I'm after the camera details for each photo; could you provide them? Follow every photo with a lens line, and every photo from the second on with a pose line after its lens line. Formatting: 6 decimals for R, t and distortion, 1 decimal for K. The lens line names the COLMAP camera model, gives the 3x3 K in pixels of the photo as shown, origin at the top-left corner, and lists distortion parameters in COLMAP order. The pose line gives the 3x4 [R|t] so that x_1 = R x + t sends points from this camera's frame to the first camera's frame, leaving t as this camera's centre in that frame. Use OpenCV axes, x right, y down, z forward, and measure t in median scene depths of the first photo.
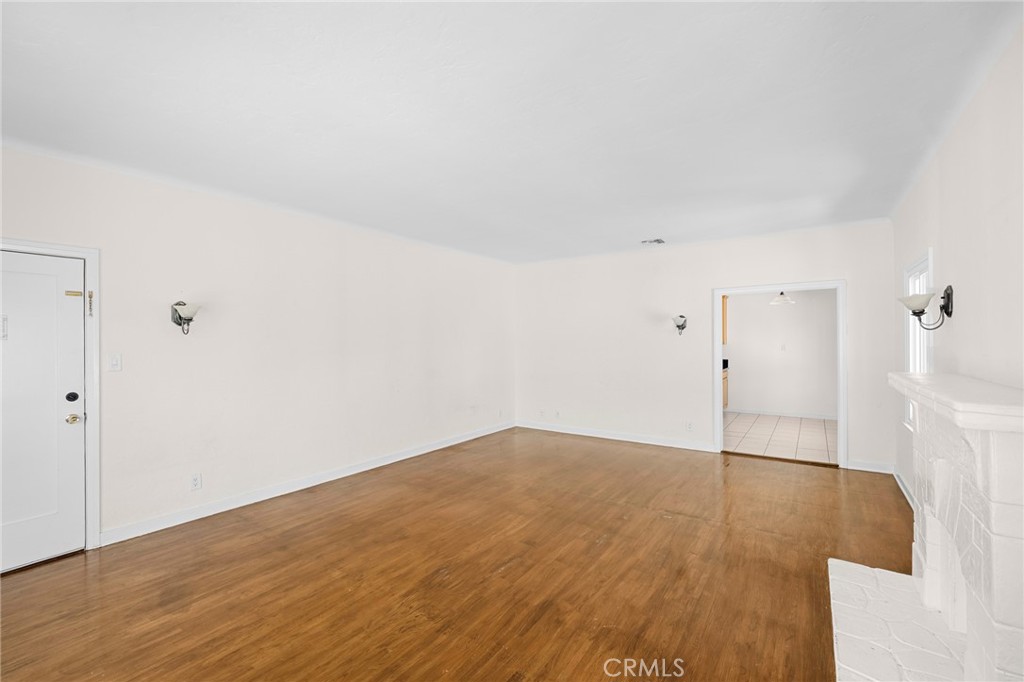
lens RADIAL K [[431.1, 0, 512.0], [0, 431.1, 341.0], [0, 0, 1]] dist [0.001639, 0.000256]
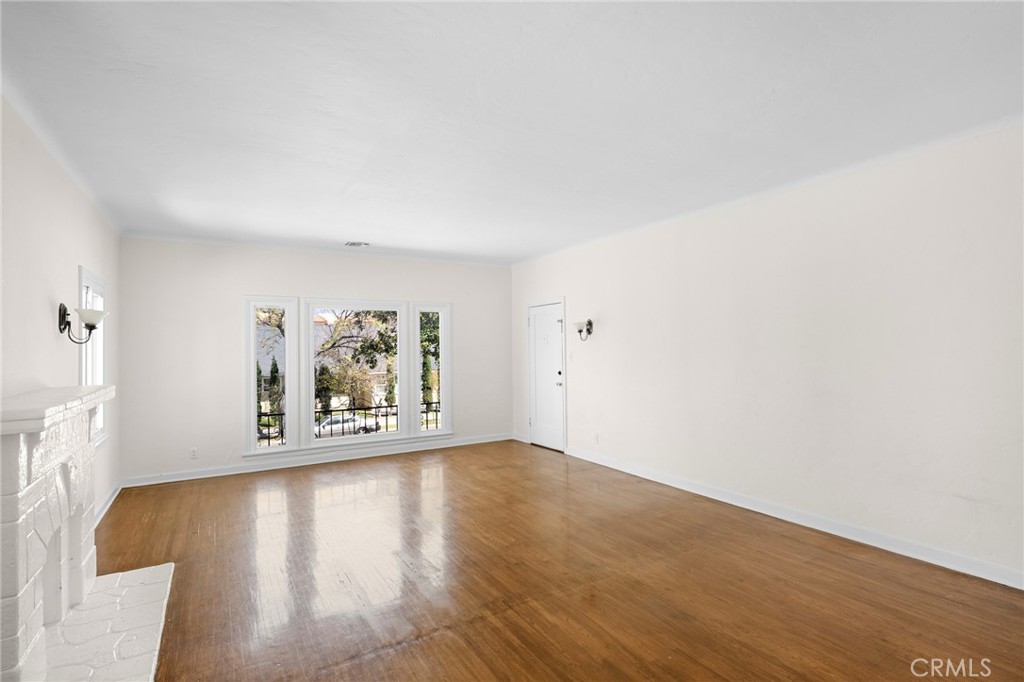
lens RADIAL K [[493.4, 0, 514.0], [0, 493.4, 324.9], [0, 0, 1]] dist [-0.001450, -0.000519]
pose [[-0.409309, -0.029648, -0.911914, 0.959611], [0.017464, 0.999034, -0.040319, -0.003388], [0.912229, -0.032429, -0.408396, 1.450370]]
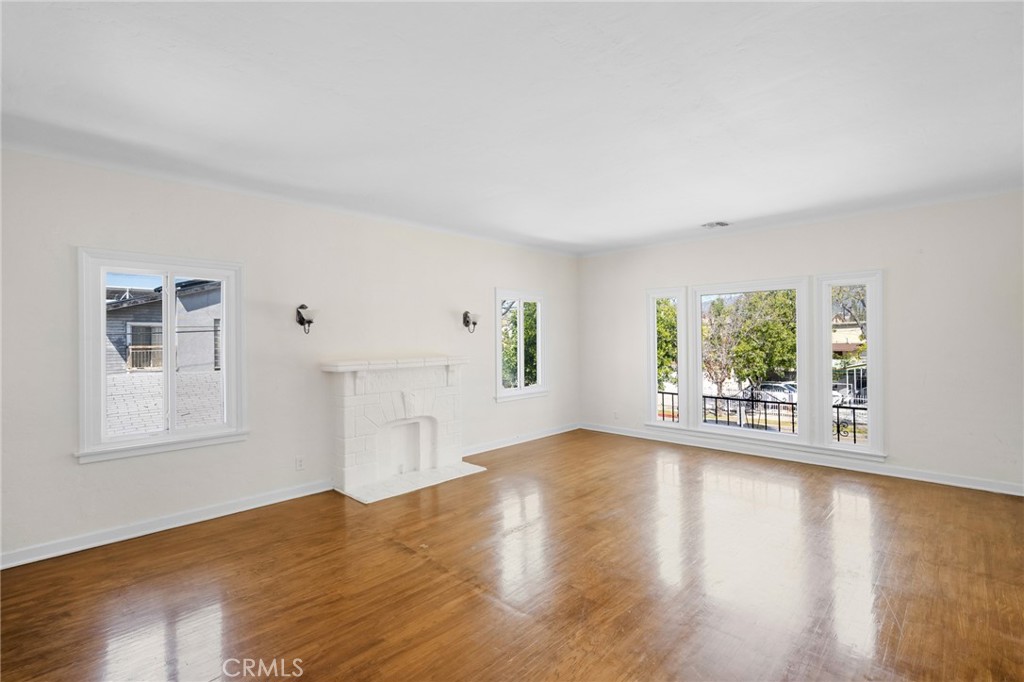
lens RADIAL K [[470.2, 0, 512.0], [0, 470.2, 341.0], [0, 0, 1]] dist [0.001622, 0.000302]
pose [[-0.987261, 0.013907, 0.158500, 0.038428], [0.014700, 0.999885, 0.003835, 0.002702], [-0.158428, 0.006116, -0.987352, 1.879961]]
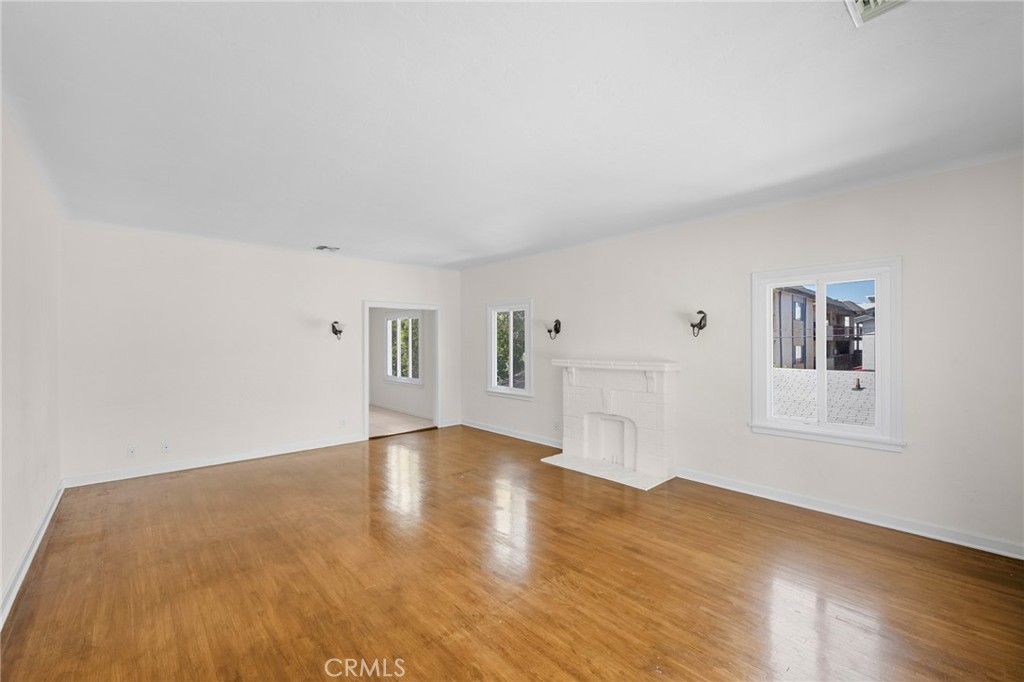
lens RADIAL K [[421.4, 0, 512.0], [0, 421.4, 341.0], [0, 0, 1]] dist [0.010117, 0.000014]
pose [[0.231681, 0.013144, 0.972703, -0.869693], [0.001370, 0.999903, -0.013838, 0.007885], [-0.972791, 0.004539, 0.231640, 0.547430]]
